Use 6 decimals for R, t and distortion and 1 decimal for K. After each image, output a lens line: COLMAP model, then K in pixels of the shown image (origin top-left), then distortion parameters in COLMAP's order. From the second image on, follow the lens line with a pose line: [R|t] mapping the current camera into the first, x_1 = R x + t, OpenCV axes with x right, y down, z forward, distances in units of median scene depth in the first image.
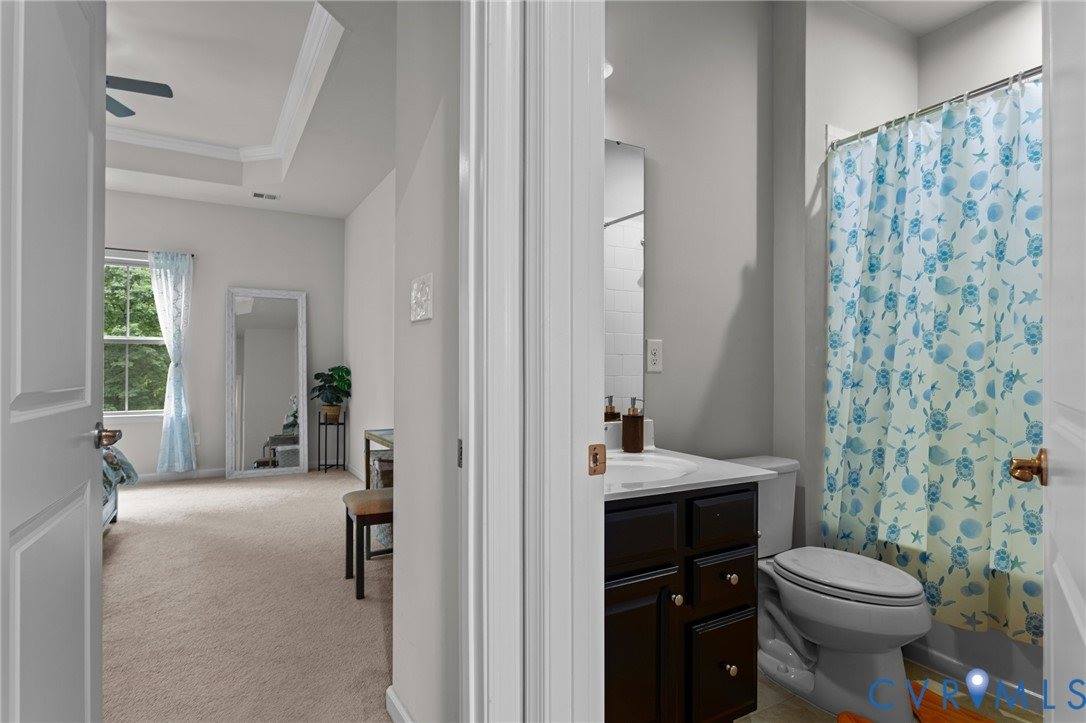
lens RADIAL K [[598.2, 0, 549.1], [0, 598.2, 364.3], [0, 0, 1]] dist [-0.000059, 0.000922]
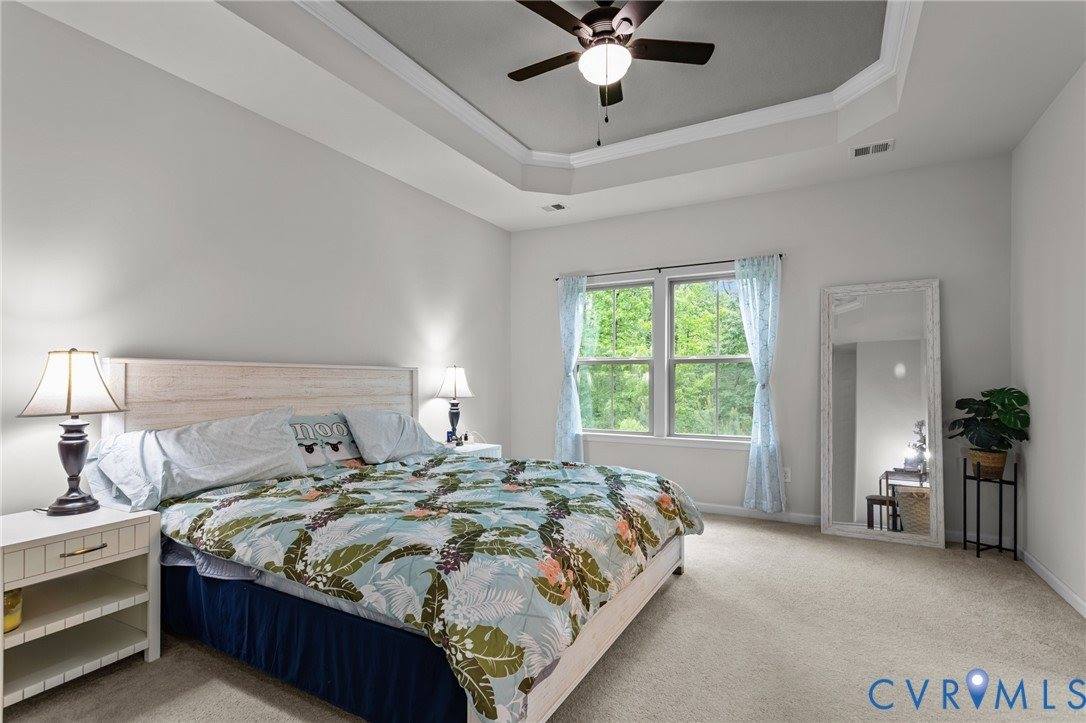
lens RADIAL K [[512.9, 0, 540.9], [0, 512.9, 379.5], [0, 0, 1]] dist [-0.001245, 0.001297]
pose [[0.507978, -0.005266, -0.861354, -0.140490], [0.005201, 0.999982, -0.003046, -0.007209], [0.861354, -0.002933, 0.507996, 0.327047]]
